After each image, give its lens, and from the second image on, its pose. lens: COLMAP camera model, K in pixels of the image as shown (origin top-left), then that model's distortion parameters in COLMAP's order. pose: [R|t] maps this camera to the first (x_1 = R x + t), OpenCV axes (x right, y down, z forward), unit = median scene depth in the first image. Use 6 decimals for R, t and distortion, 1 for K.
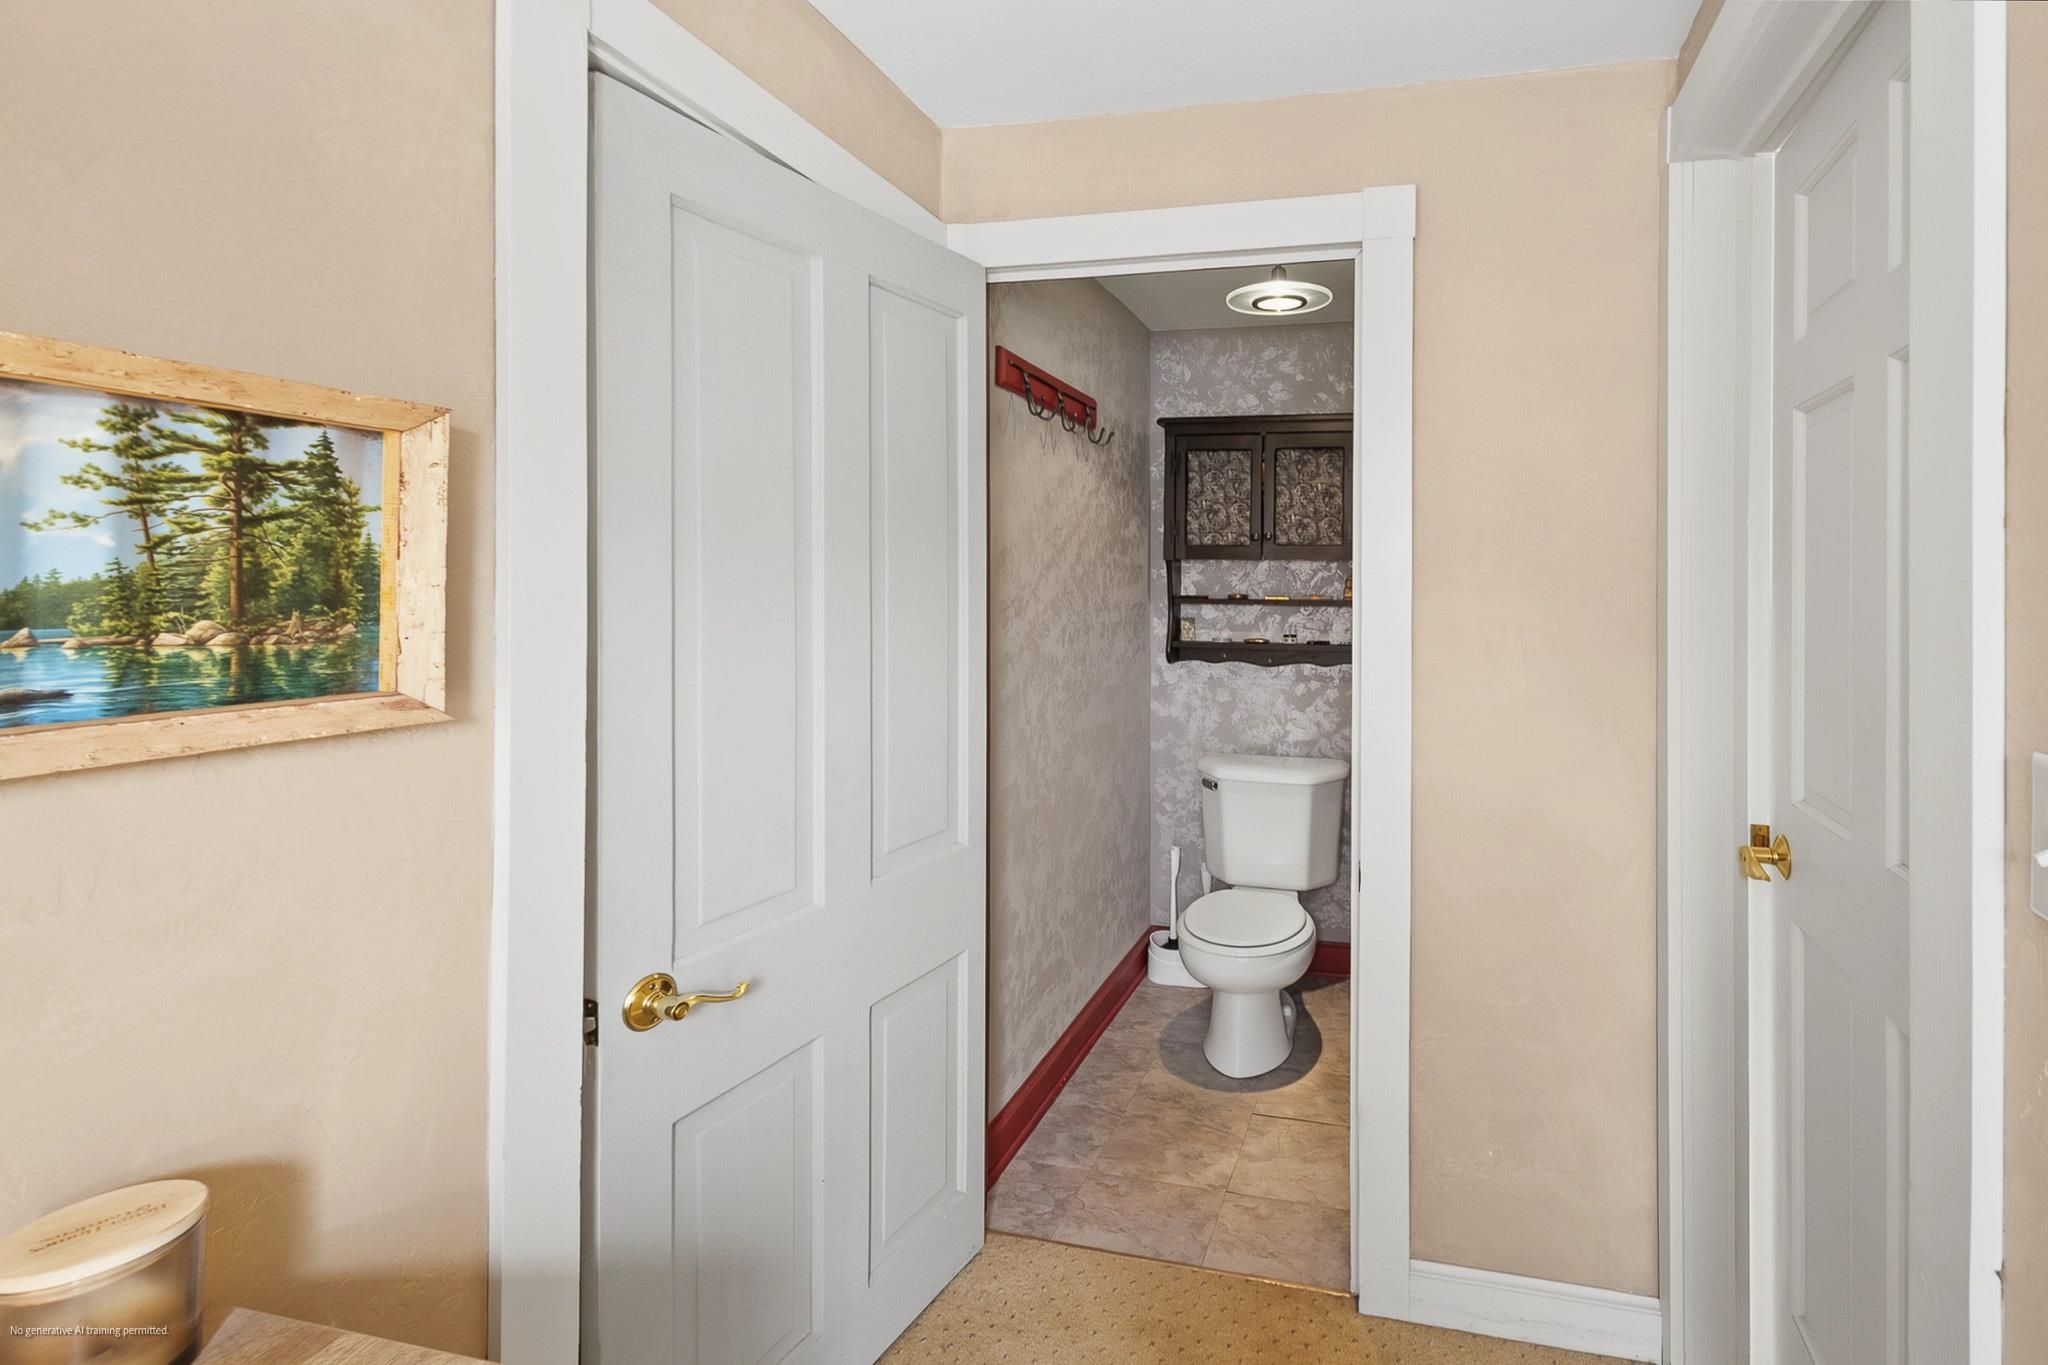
lens RADIAL K [[1471.8, 0, 1024.0], [0, 1471.8, 682.5], [0, 0, 1]] dist [0.001474, 0.000405]
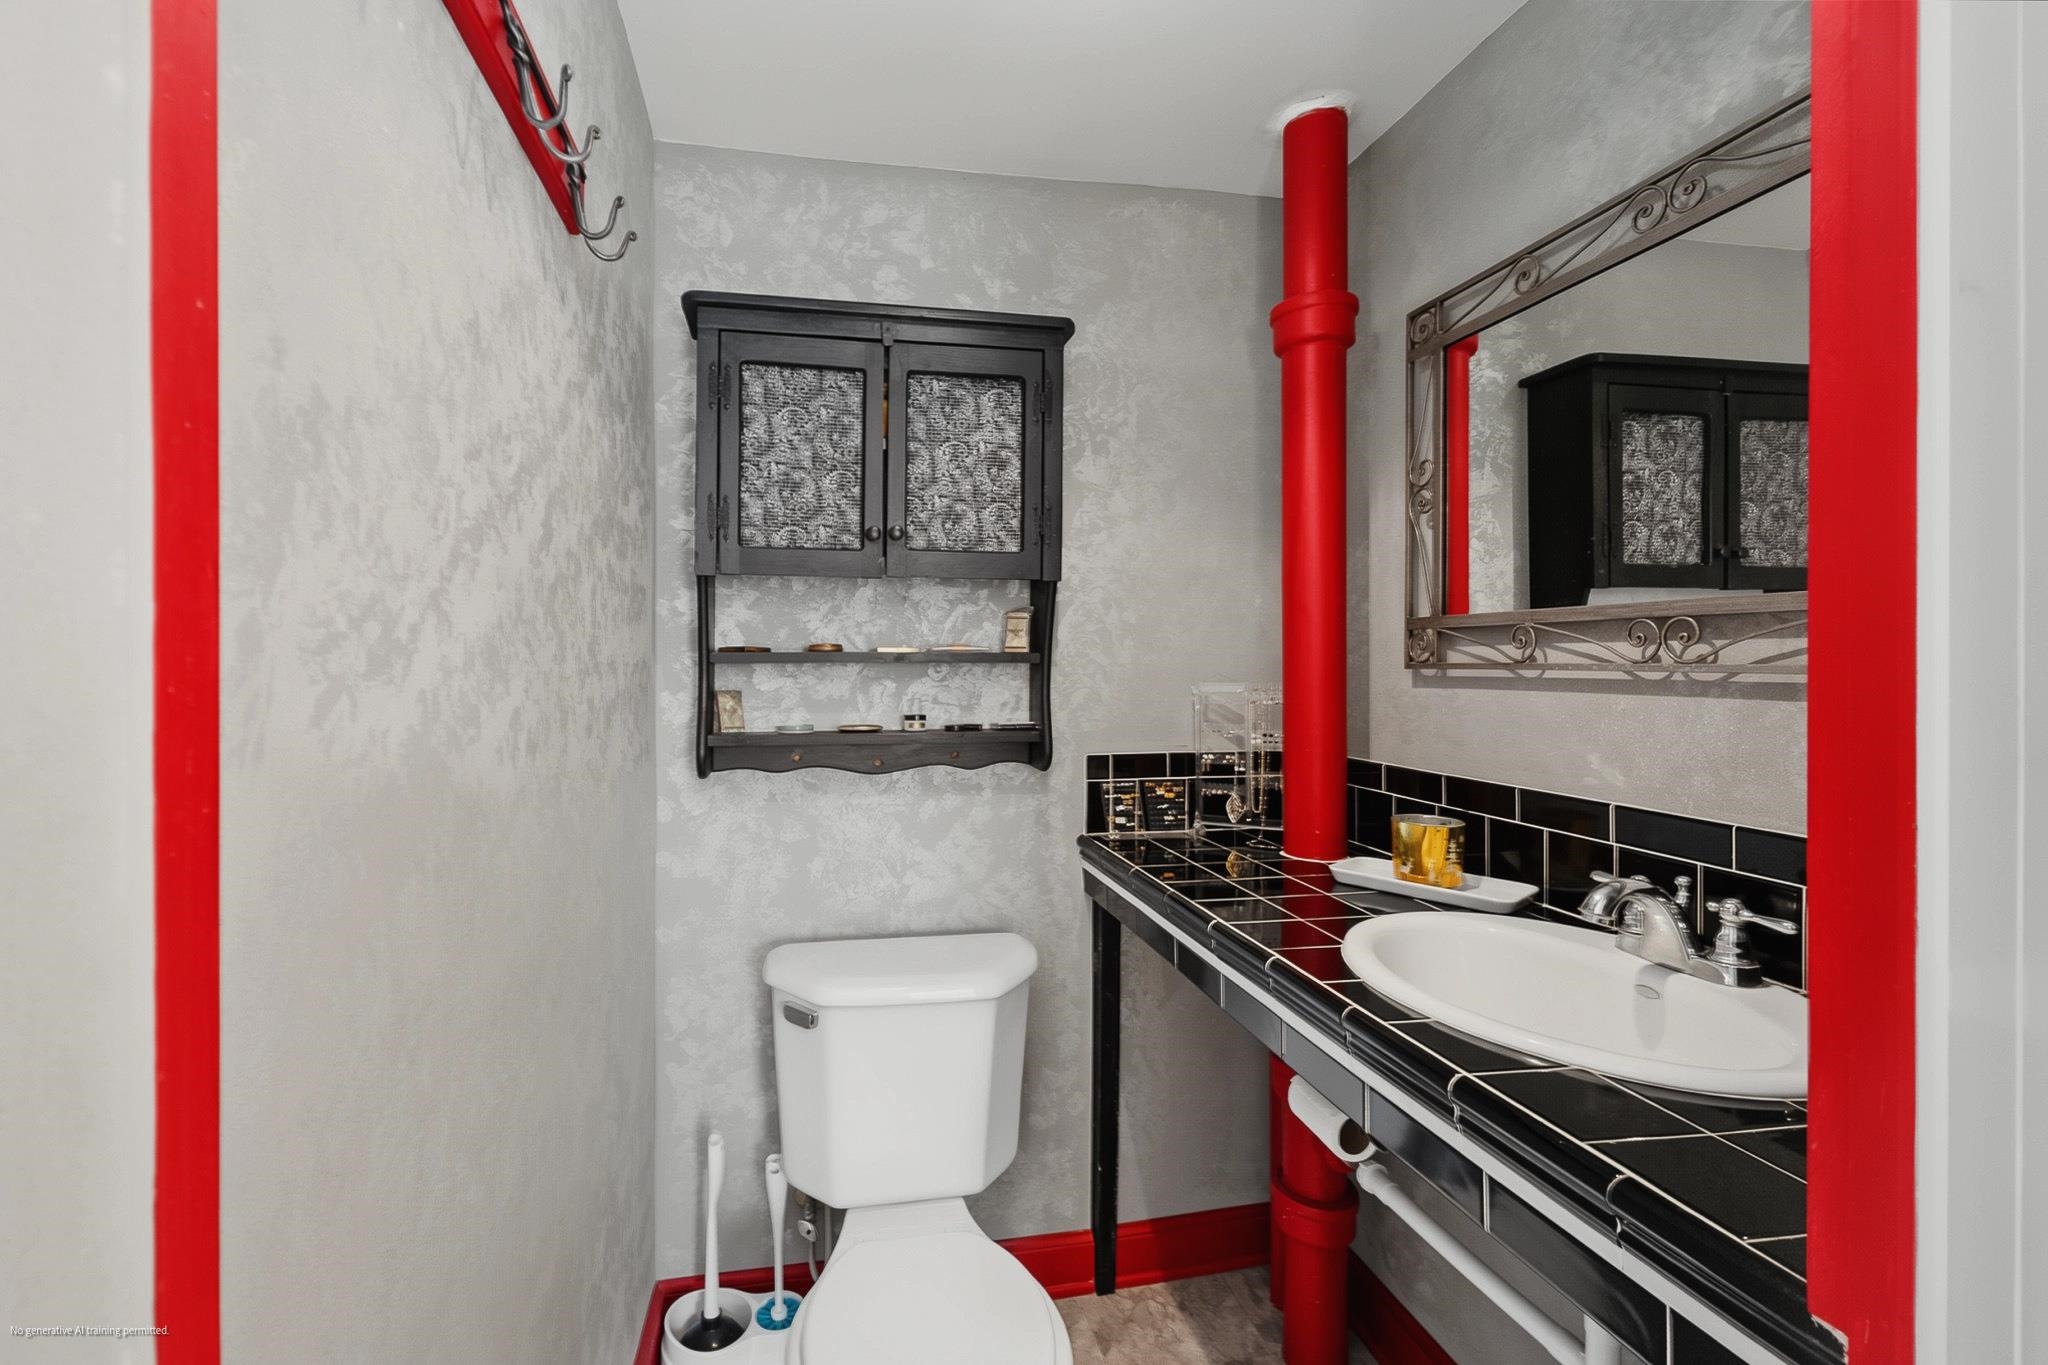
lens RADIAL K [[1245.3, 0, 1022.6], [0, 1245.3, 636.1], [0, 0, 1]] dist [0.002291, 0.000299]
pose [[0.885635, -0.002633, 0.464374, -0.004341], [0.047114, 0.995334, -0.084211, -0.021040], [-0.461985, 0.096459, 0.881626, 0.571326]]
